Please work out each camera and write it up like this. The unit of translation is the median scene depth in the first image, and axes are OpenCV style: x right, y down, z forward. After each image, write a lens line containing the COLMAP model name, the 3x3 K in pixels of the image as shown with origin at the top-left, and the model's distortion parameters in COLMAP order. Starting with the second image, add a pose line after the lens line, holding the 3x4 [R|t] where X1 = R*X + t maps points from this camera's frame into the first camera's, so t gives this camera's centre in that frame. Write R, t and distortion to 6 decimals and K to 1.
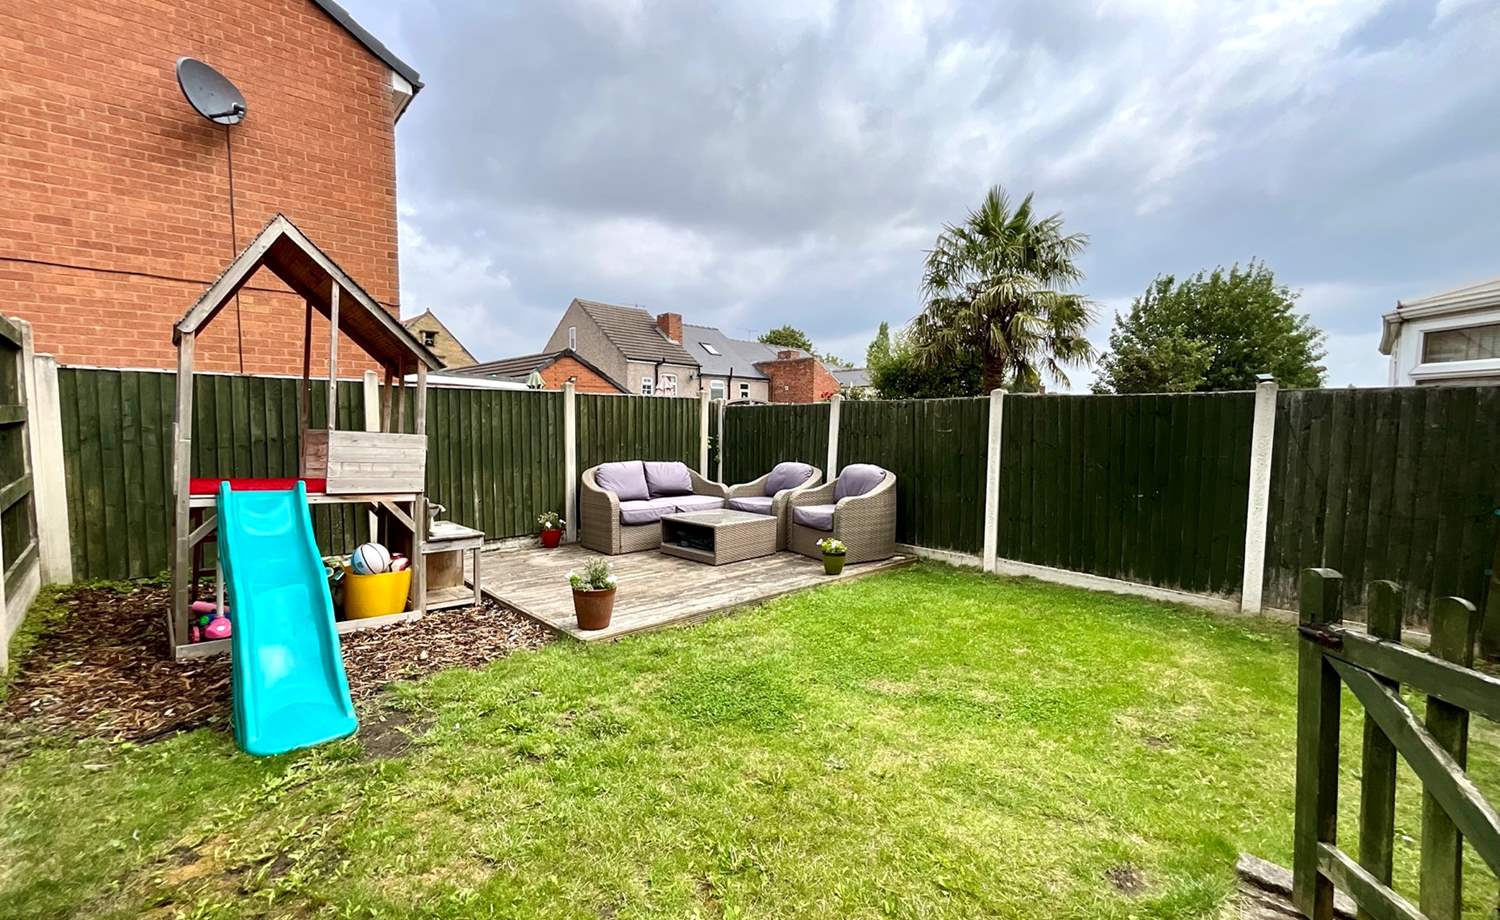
lens RADIAL K [[621.6, 0, 750.0], [0, 621.6, 460.0], [0, 0, 1]] dist [-0.000359, -0.000031]
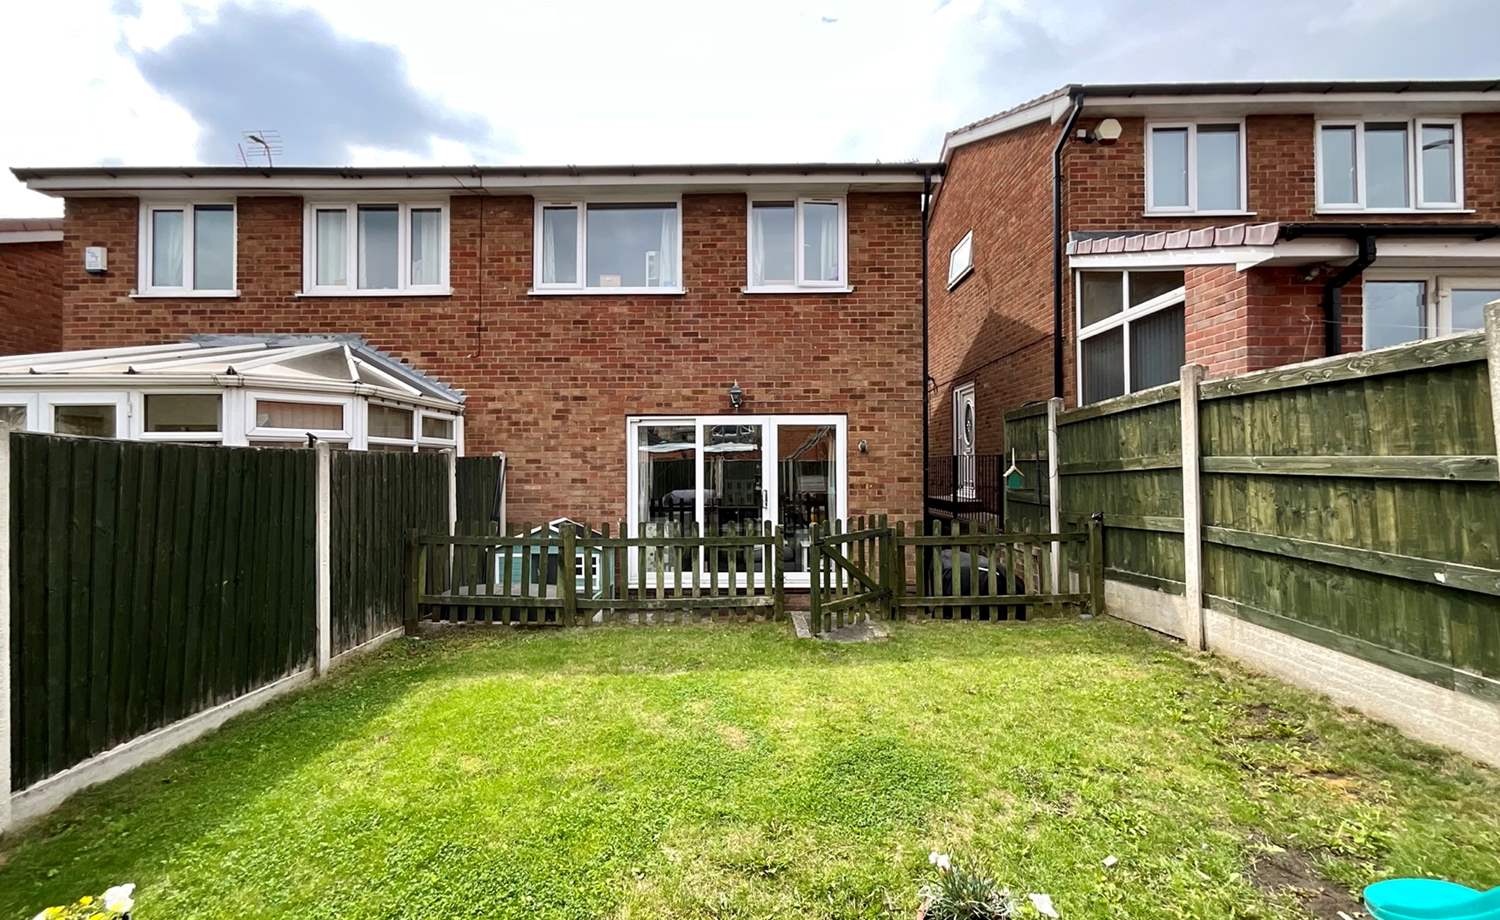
lens RADIAL K [[621.6, 0, 750.0], [0, 621.6, 460.0], [0, 0, 1]] dist [-0.000359, -0.000031]
pose [[-0.694983, 0.004159, 0.719014, -0.343024], [0.044360, 0.998326, 0.037103, -0.088486], [-0.717656, 0.057682, -0.694005, 1.048550]]
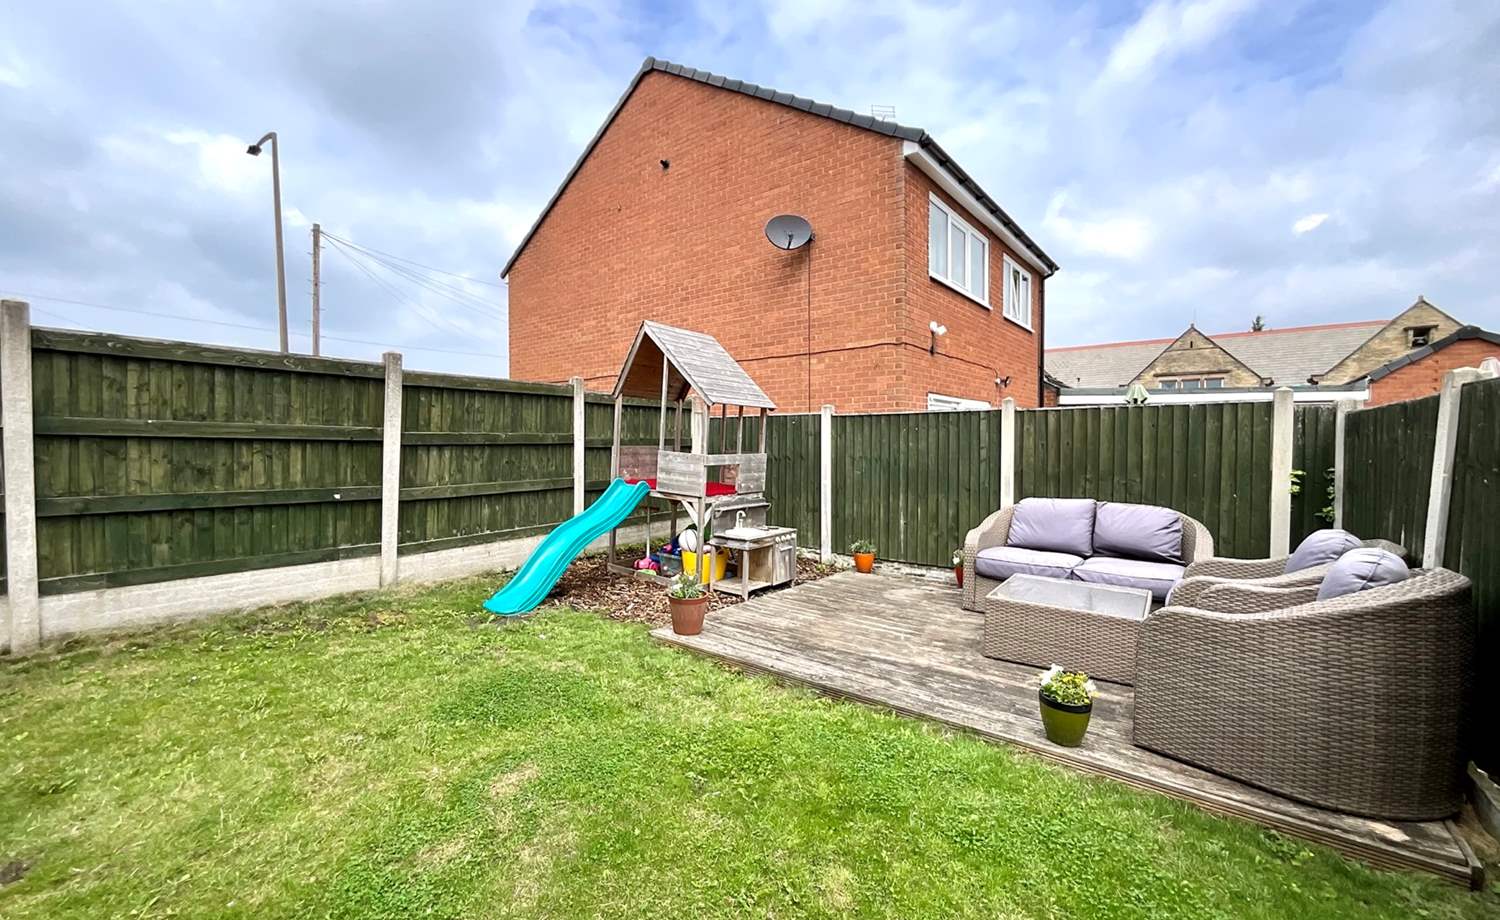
lens RADIAL K [[621.6, 0, 750.0], [0, 621.6, 460.0], [0, 0, 1]] dist [-0.000359, -0.000031]
pose [[0.141104, 0.017759, -0.989835, 0.647098], [-0.058274, 0.998254, 0.009603, -0.038918], [0.988278, 0.056326, 0.141893, 0.721134]]
